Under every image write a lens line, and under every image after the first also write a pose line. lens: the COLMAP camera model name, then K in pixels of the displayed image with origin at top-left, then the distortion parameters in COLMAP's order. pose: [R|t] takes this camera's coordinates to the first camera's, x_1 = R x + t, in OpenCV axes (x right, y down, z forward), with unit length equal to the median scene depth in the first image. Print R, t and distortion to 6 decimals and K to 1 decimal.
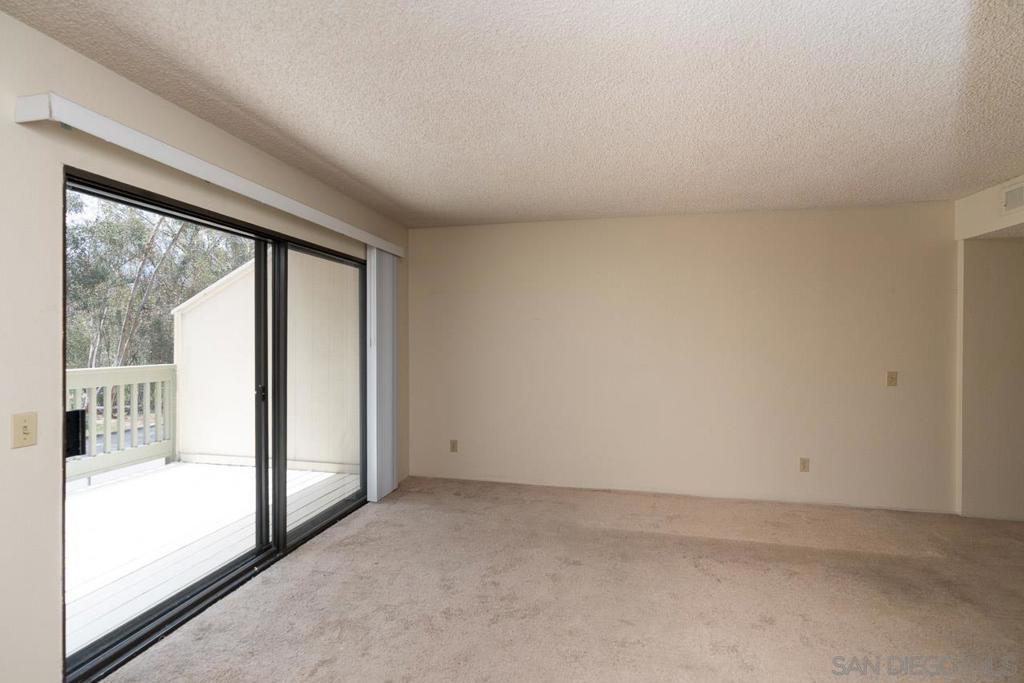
lens RADIAL K [[468.0, 0, 511.7], [0, 468.0, 339.5], [0, 0, 1]] dist [-0.008403, 0.000816]
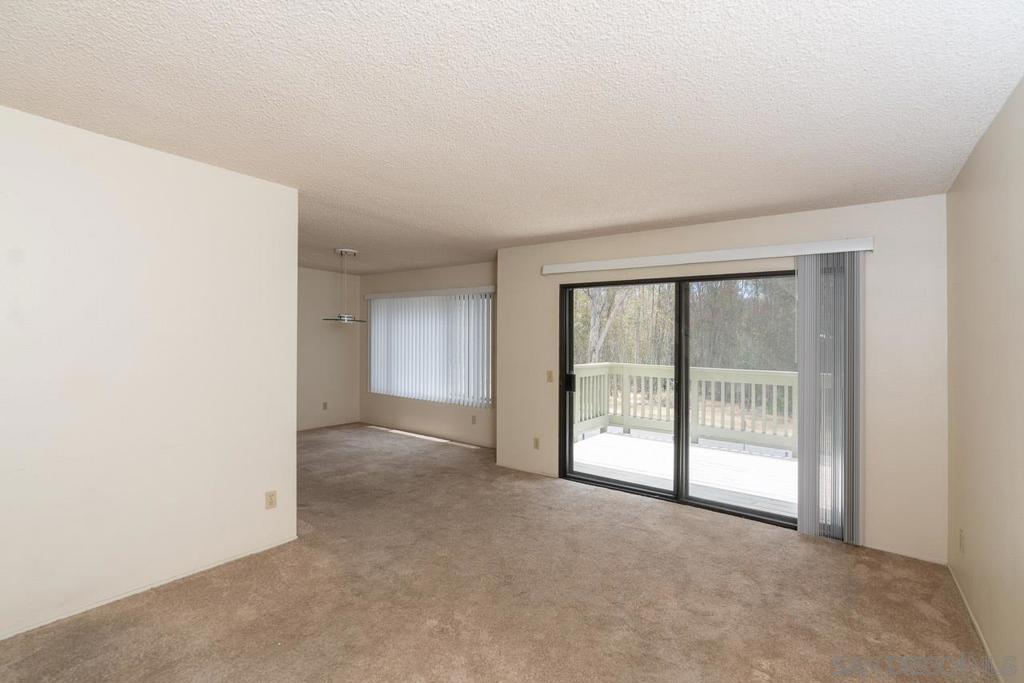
lens RADIAL K [[468.0, 0, 521.2], [0, 468.0, 341.7], [0, 0, 1]] dist [-0.008403, 0.000816]
pose [[-0.397410, 0.005204, -0.917626, 1.155180], [-0.014724, 0.999819, 0.012047, -0.062495], [0.917523, 0.018298, -0.397261, 1.233987]]
